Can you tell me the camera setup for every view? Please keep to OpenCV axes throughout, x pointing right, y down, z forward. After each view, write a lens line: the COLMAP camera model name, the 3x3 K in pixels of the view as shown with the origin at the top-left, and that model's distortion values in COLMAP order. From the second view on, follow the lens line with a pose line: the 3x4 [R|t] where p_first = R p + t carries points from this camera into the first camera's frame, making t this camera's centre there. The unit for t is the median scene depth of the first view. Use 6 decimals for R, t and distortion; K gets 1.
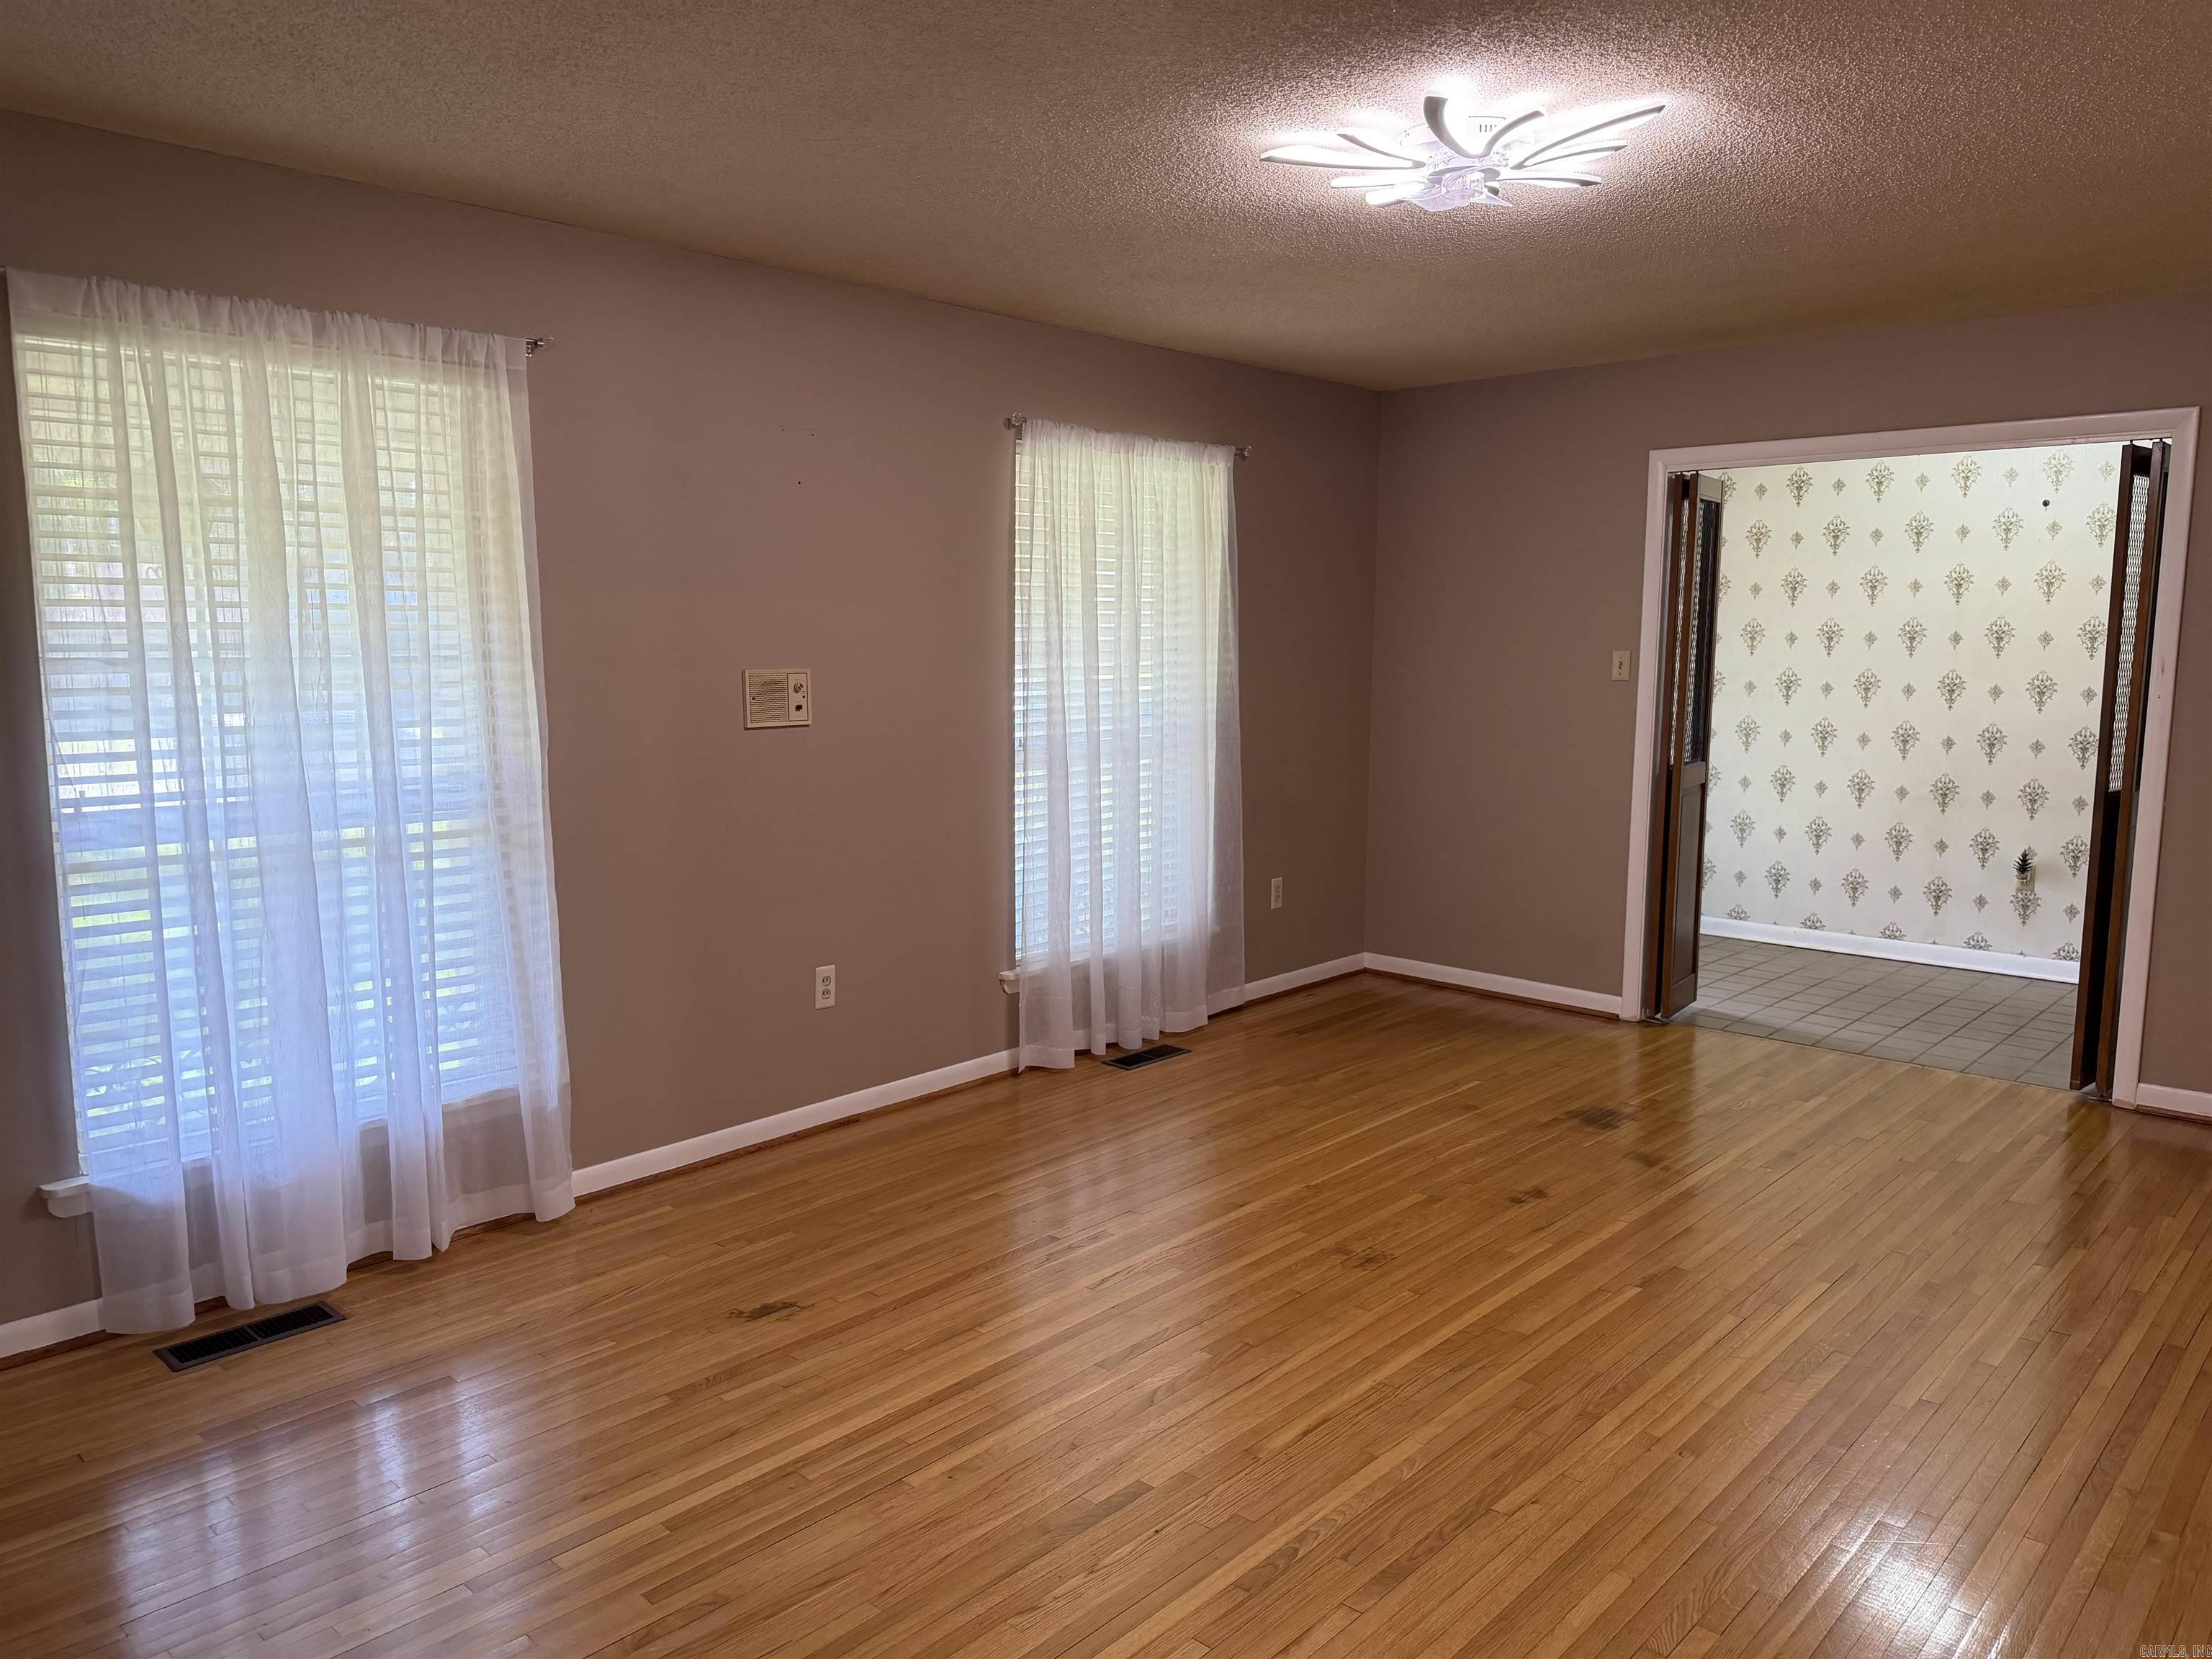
lens RADIAL K [[1560.5, 0, 1098.7], [0, 1560.5, 826.3], [0, 0, 1]] dist [0.071539, -0.048931]
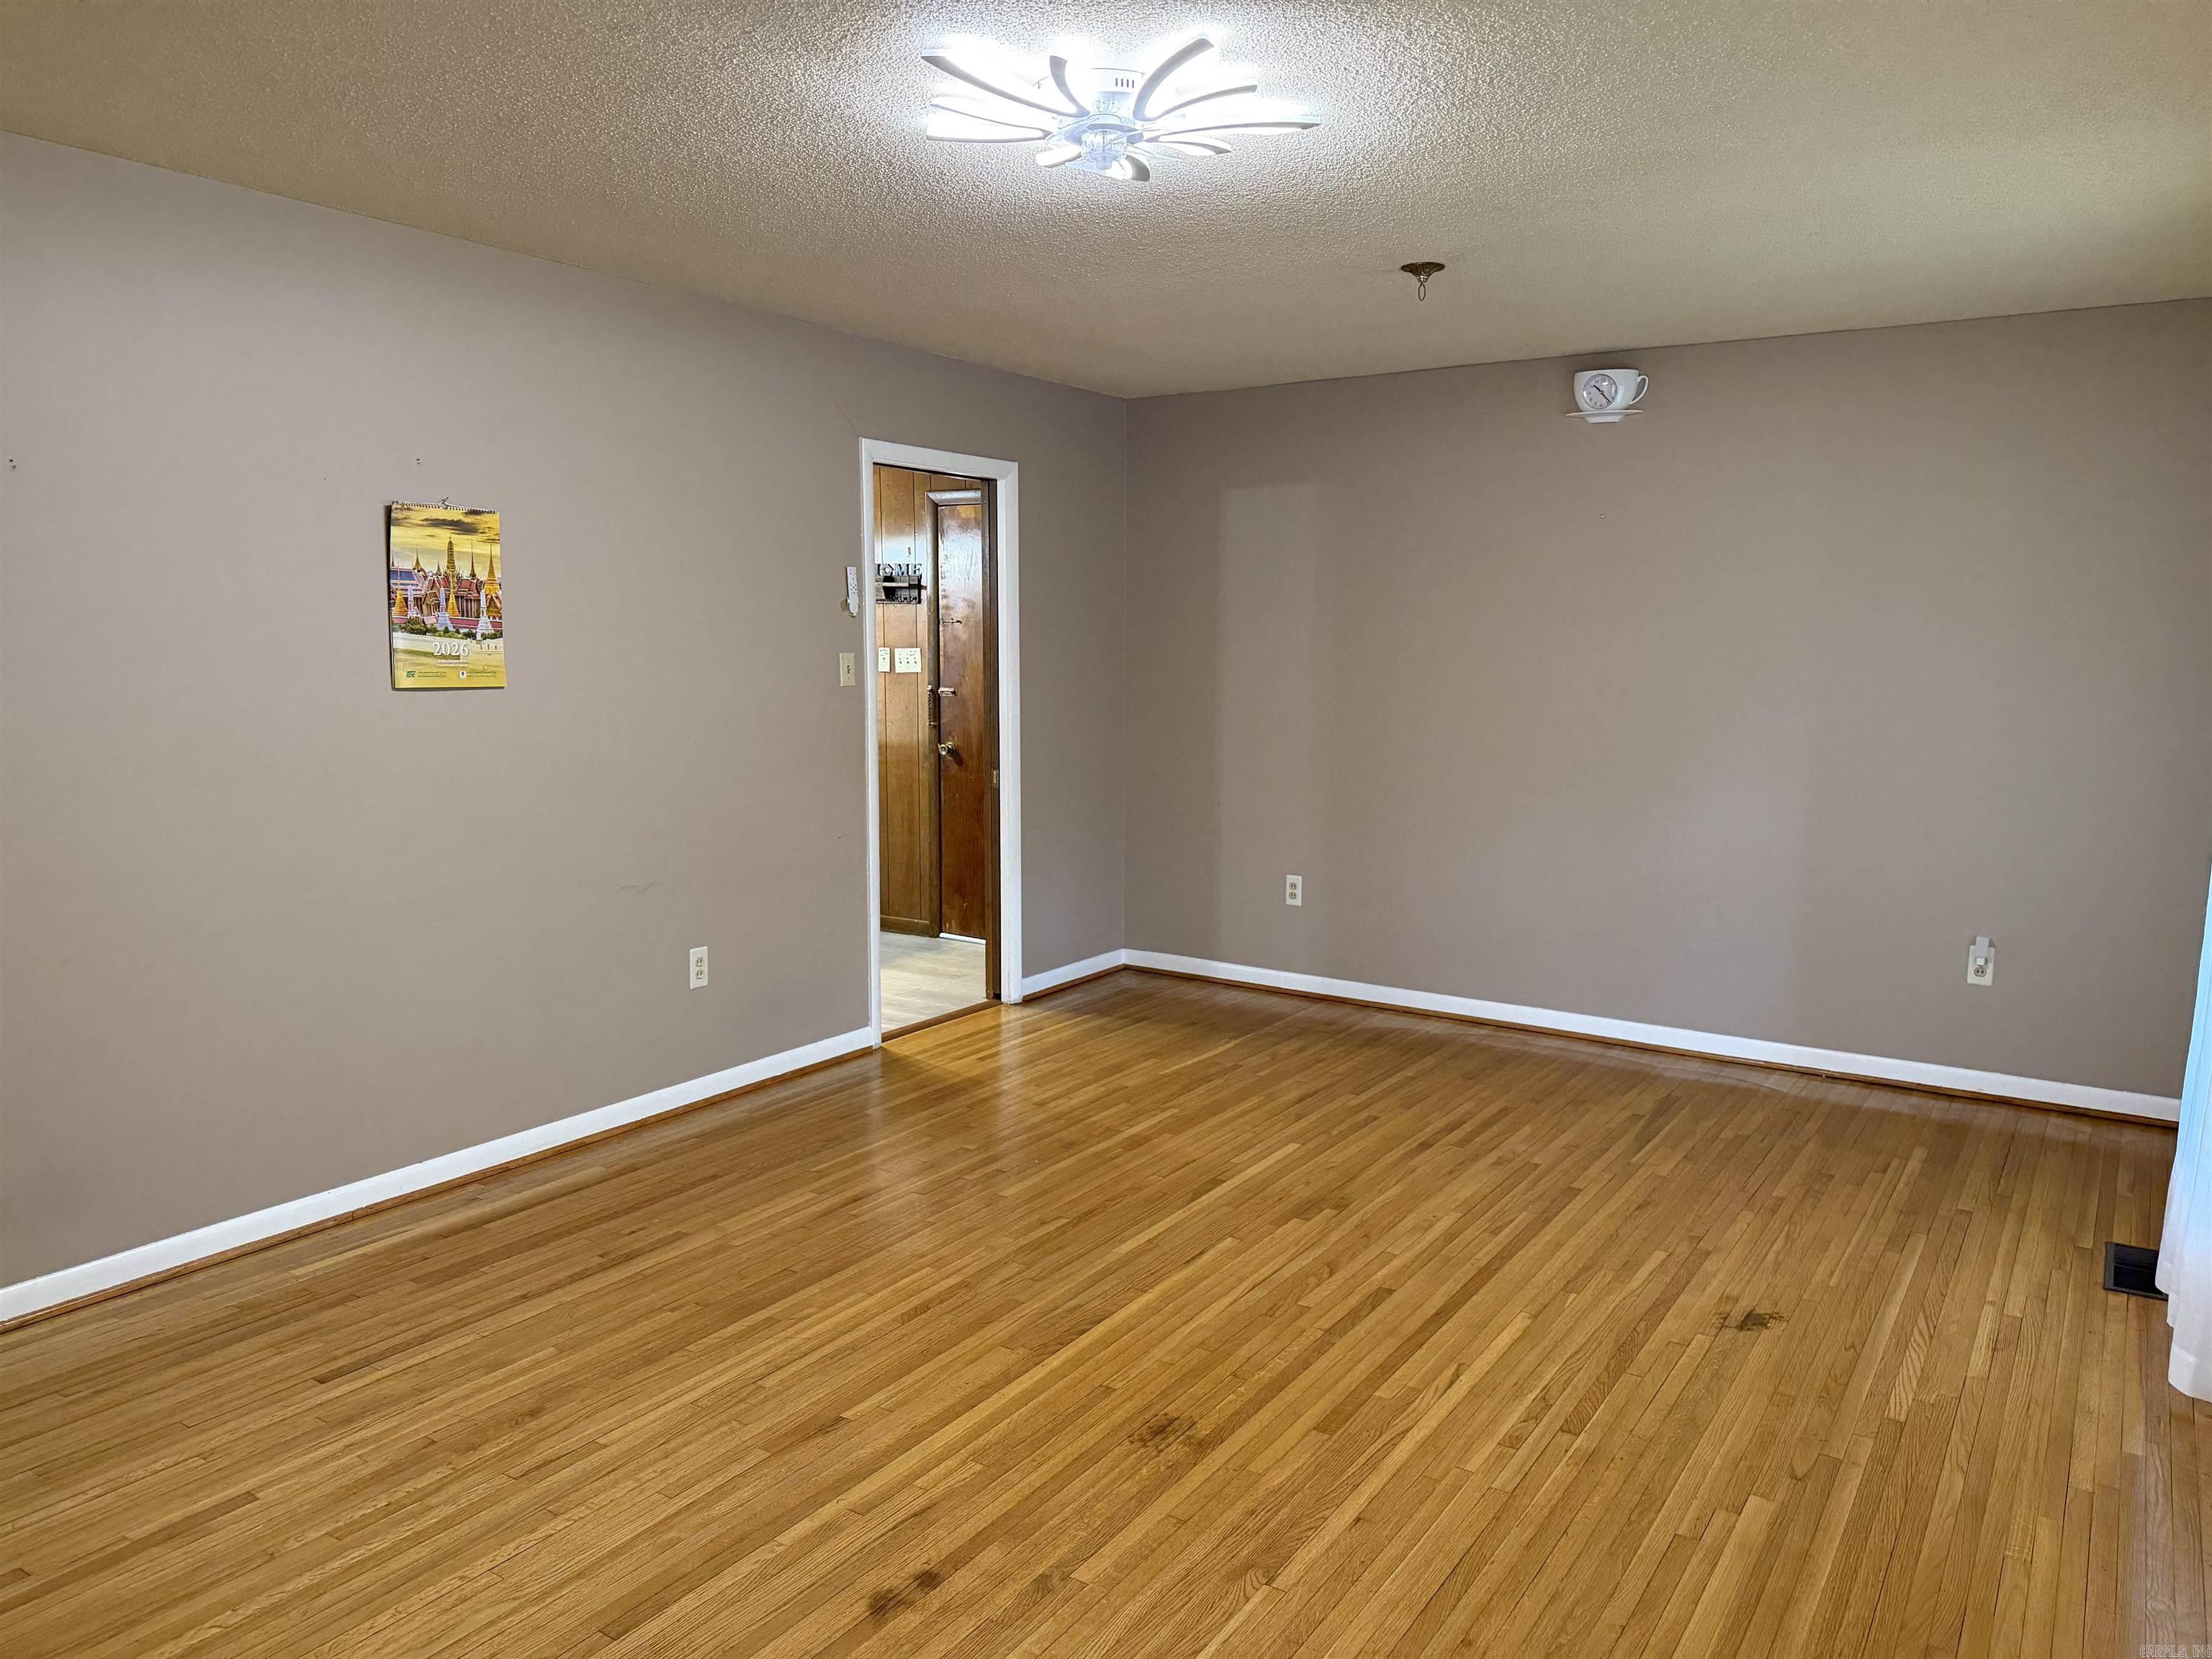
lens RADIAL K [[1560.5, 0, 1098.7], [0, 1560.5, 826.3], [0, 0, 1]] dist [0.071539, -0.048931]
pose [[-0.987990, 0.010511, -0.154162, 0.348597], [-0.027045, 0.970521, 0.239494, -0.224893], [0.152135, 0.240787, -0.958580, 1.818465]]
